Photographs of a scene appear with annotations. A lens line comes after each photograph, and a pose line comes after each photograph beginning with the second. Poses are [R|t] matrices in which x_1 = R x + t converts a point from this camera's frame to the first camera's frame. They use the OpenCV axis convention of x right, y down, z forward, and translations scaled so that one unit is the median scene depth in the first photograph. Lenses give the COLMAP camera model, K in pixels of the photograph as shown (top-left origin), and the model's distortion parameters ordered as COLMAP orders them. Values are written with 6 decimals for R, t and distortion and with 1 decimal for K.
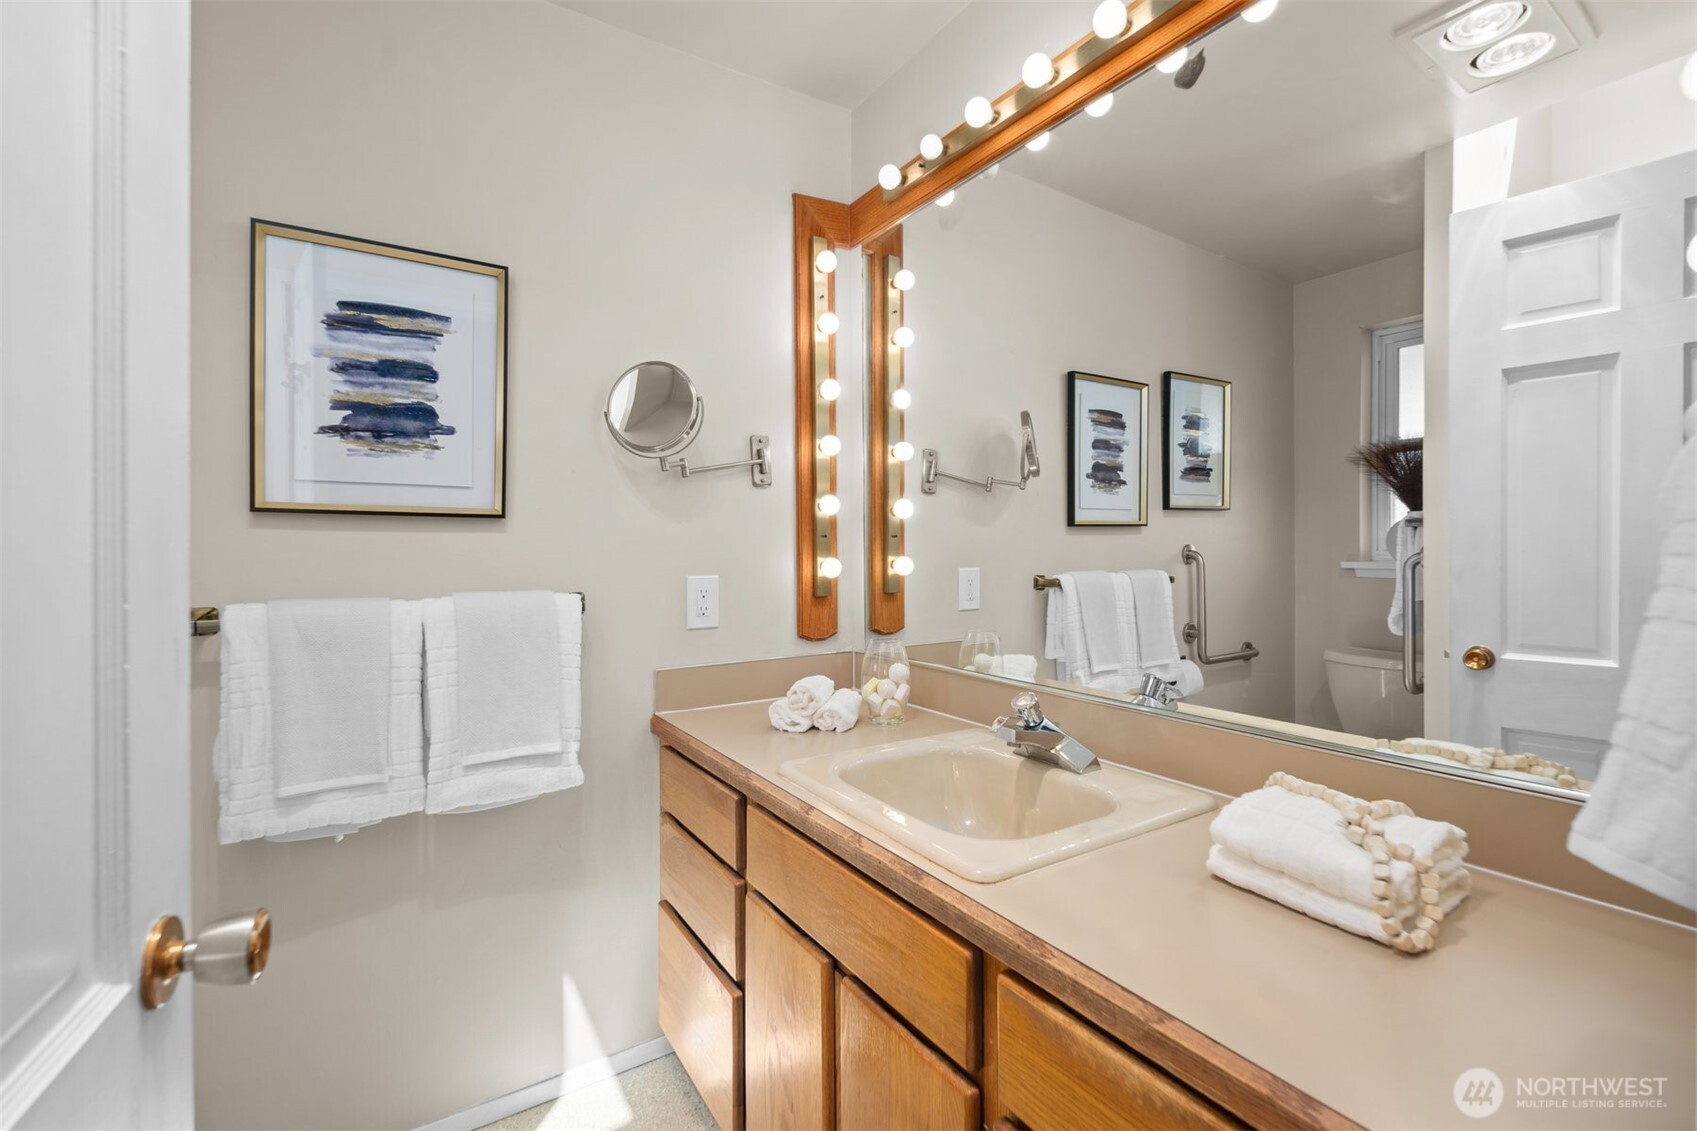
lens RADIAL K [[744.7, 0, 854.7], [0, 744.7, 525.1], [0, 0, 1]] dist [0.001529, -0.000074]
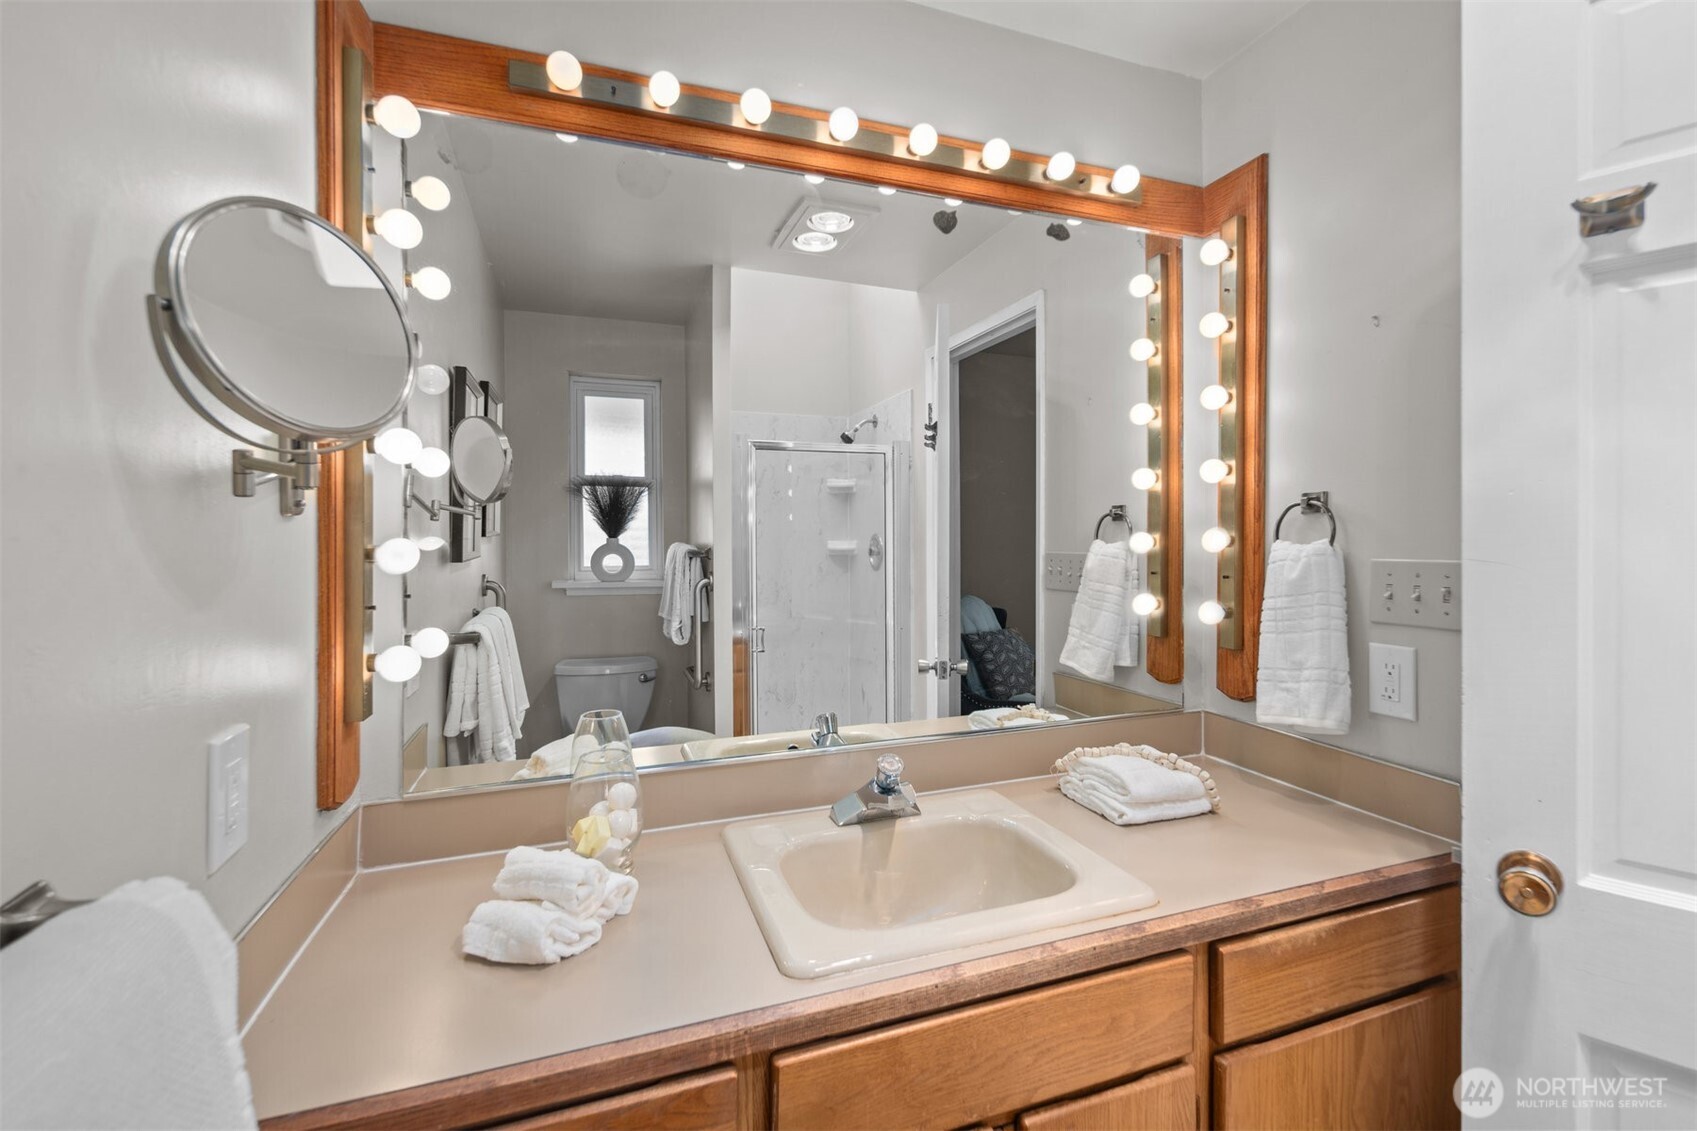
lens RADIAL K [[744.7, 0, 854.7], [0, 744.7, 525.1], [0, 0, 1]] dist [0.001529, -0.000074]
pose [[0.229448, 0.019196, 0.973132, -0.773483], [-0.021777, 0.999656, -0.014585, -0.071124], [-0.973077, -0.017846, 0.229787, 0.825233]]
